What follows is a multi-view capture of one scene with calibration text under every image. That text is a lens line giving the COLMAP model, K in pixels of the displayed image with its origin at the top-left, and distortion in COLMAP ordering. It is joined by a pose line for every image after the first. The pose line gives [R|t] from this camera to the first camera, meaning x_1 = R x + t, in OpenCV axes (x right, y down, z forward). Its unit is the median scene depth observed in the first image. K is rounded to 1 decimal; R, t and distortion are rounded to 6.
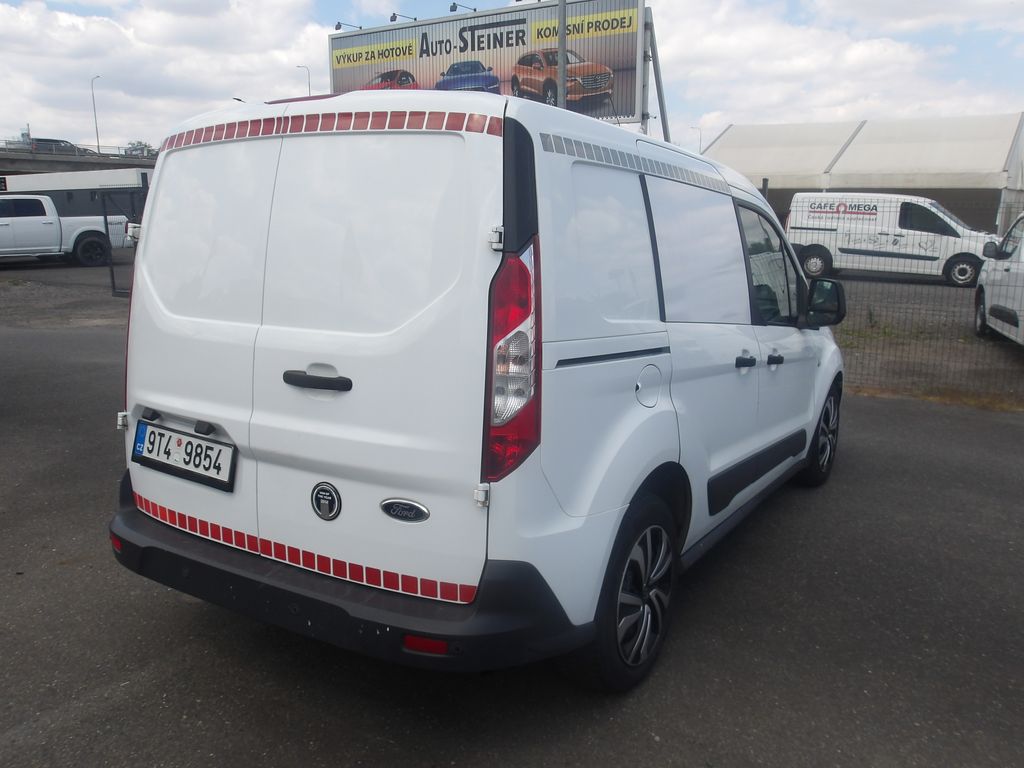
lens RADIAL K [[848.9, 0, 512.0], [0, 848.9, 384.0], [0, 0, 1]] dist [-0.010956, 0.000307]
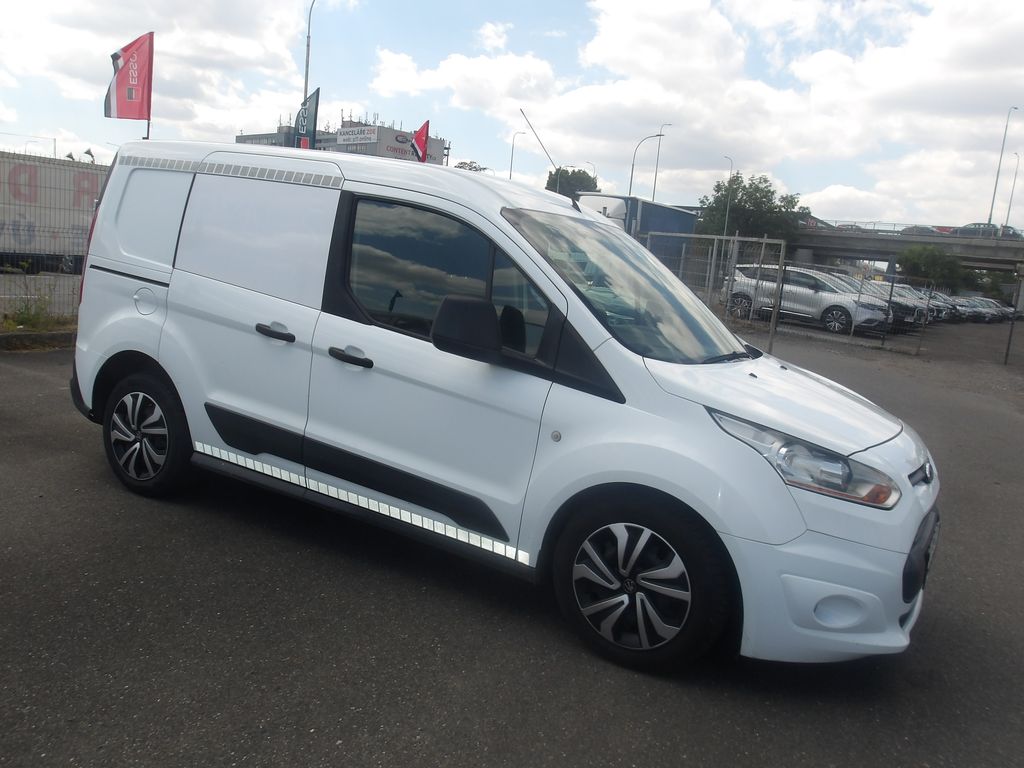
lens RADIAL K [[848.9, 0, 512.0], [0, 848.9, 384.0], [0, 0, 1]] dist [-0.010956, 0.000307]
pose [[0.040215, 0.138296, -0.989574, 1.349635], [-0.277402, 0.952988, 0.121909, -0.178130], [0.959912, 0.269607, 0.076688, 1.185633]]
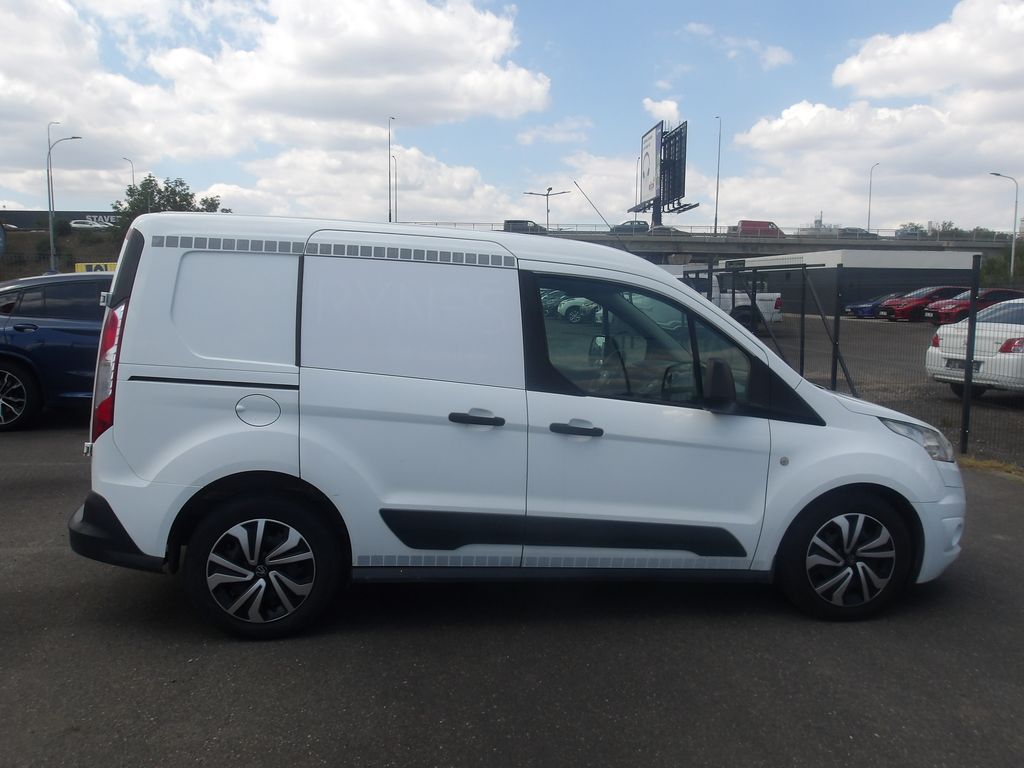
lens RADIAL K [[848.9, 0, 512.0], [0, 848.9, 384.0], [0, 0, 1]] dist [-0.010956, 0.000307]
pose [[0.649985, 0.080453, -0.755676, 1.076925], [-0.148761, 0.988613, -0.022702, -0.051566], [0.745244, 0.127171, 0.654552, 0.306210]]
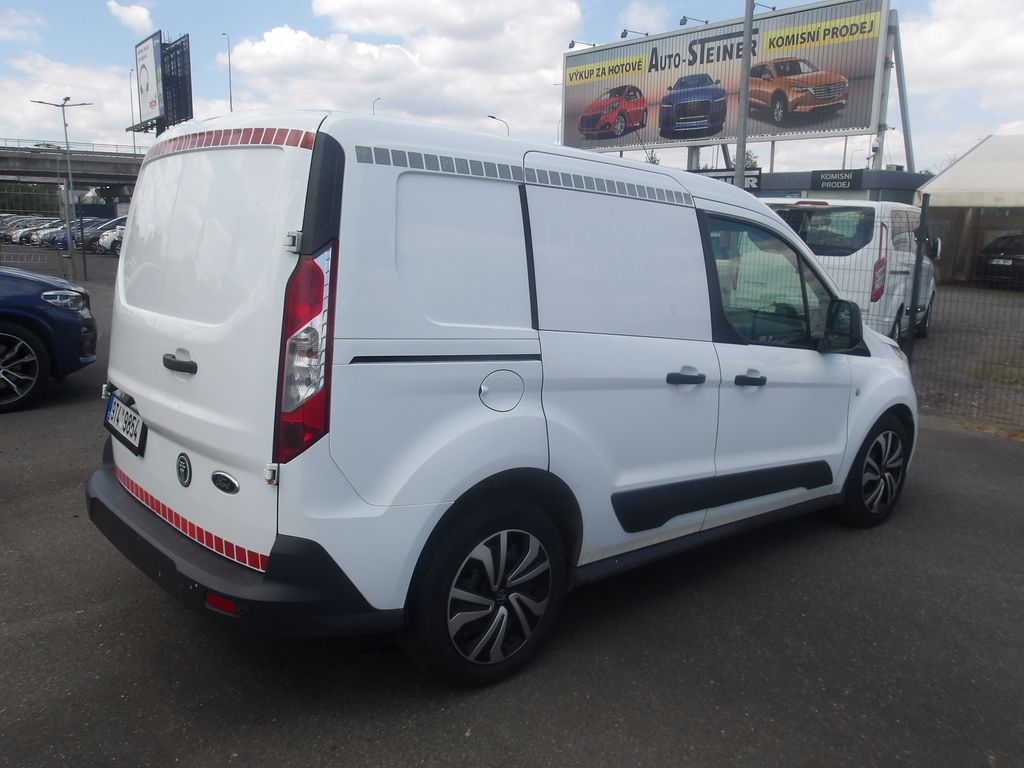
lens RADIAL K [[848.9, 0, 512.0], [0, 848.9, 384.0], [0, 0, 1]] dist [-0.010956, 0.000307]
pose [[0.957882, 0.065738, -0.279536, 0.341391], [-0.070230, 0.997512, -0.006073, -0.000488], [0.278441, 0.025449, 0.960116, 0.015710]]
